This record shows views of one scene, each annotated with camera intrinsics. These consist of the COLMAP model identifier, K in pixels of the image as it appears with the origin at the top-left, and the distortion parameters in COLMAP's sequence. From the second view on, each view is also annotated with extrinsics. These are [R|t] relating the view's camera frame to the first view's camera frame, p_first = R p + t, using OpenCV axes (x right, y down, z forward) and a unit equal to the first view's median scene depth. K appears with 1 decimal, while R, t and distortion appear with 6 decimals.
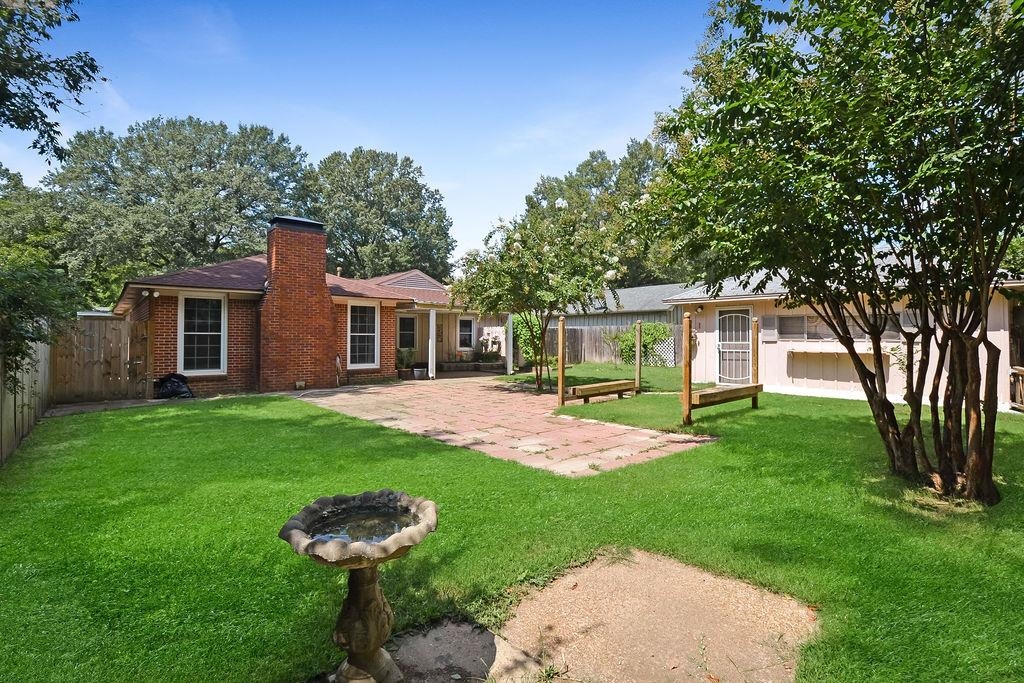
lens RADIAL K [[471.1, 0, 513.0], [0, 471.1, 372.7], [0, 0, 1]] dist [0.015882, -0.022069]
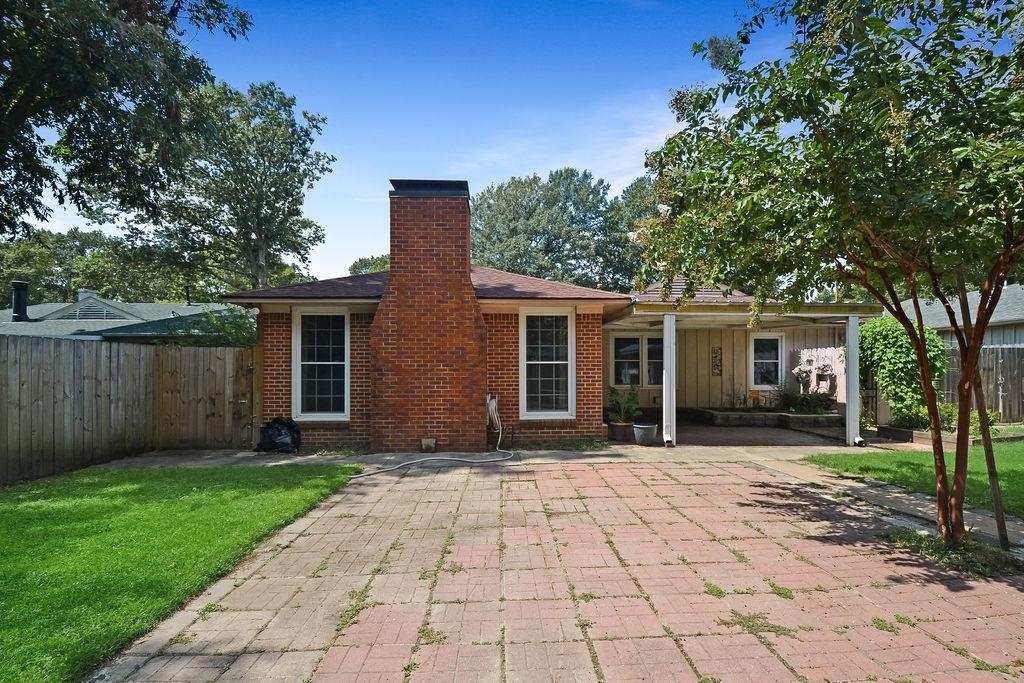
lens RADIAL K [[471.1, 0, 513.0], [0, 471.1, 372.7], [0, 0, 1]] dist [0.015882, -0.022069]
pose [[0.793603, -0.002165, -0.608432, 0.013204], [-0.041560, 0.997465, -0.057759, -0.030421], [0.607014, 0.071125, 0.791502, 0.475652]]
